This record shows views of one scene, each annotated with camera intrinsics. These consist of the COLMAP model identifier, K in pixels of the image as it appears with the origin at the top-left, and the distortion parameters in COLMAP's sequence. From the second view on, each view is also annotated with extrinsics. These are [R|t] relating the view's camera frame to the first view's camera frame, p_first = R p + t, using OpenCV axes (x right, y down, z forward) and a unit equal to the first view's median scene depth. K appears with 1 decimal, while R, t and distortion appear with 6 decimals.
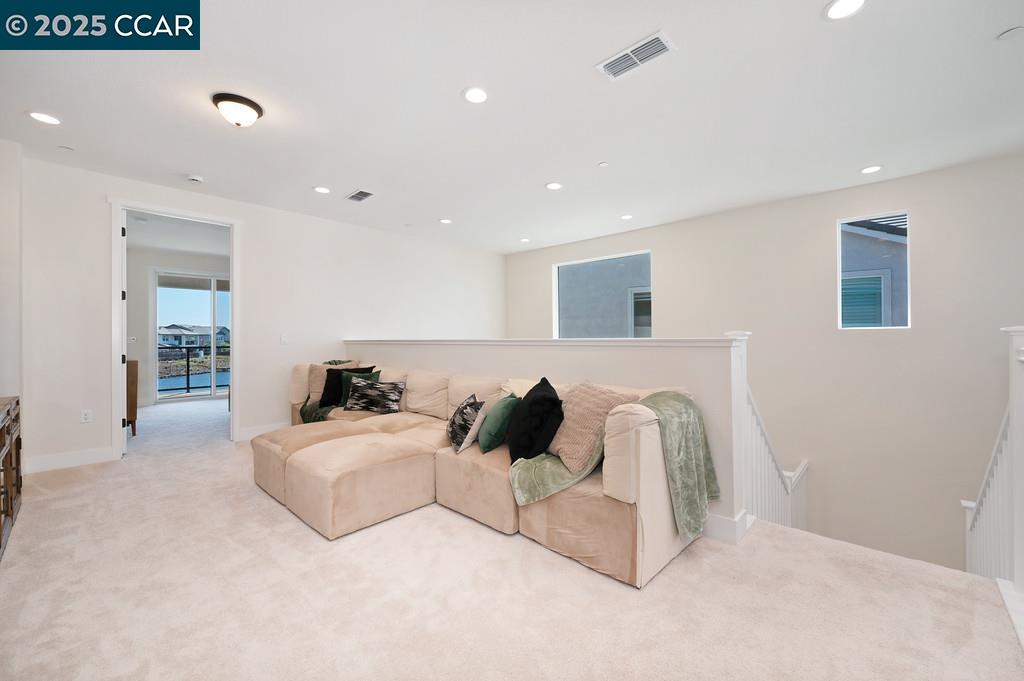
lens RADIAL K [[409.3, 0, 515.6], [0, 409.3, 349.4], [0, 0, 1]] dist [-0.000220, -0.000042]
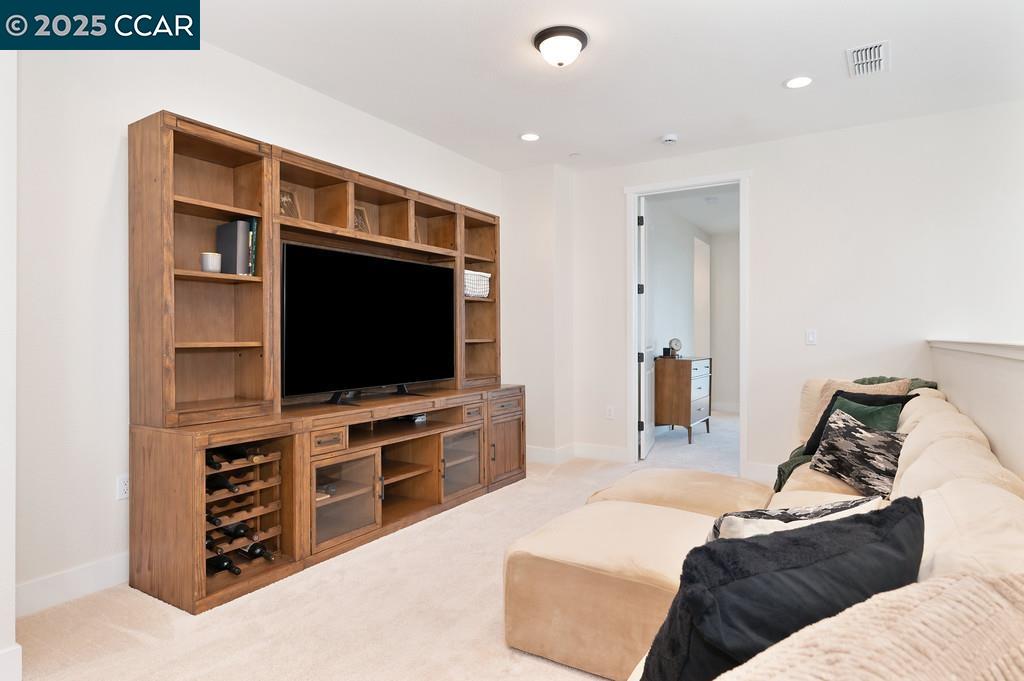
lens RADIAL K [[566.8, 0, 512.0], [0, 566.8, 340.5], [0, 0, 1]] dist [-0.004676, -0.000738]
pose [[0.196380, 0.010150, -0.980475, 0.243872], [-0.026323, 0.999641, 0.005076, -0.014798], [0.980174, 0.024812, 0.196576, 0.461879]]
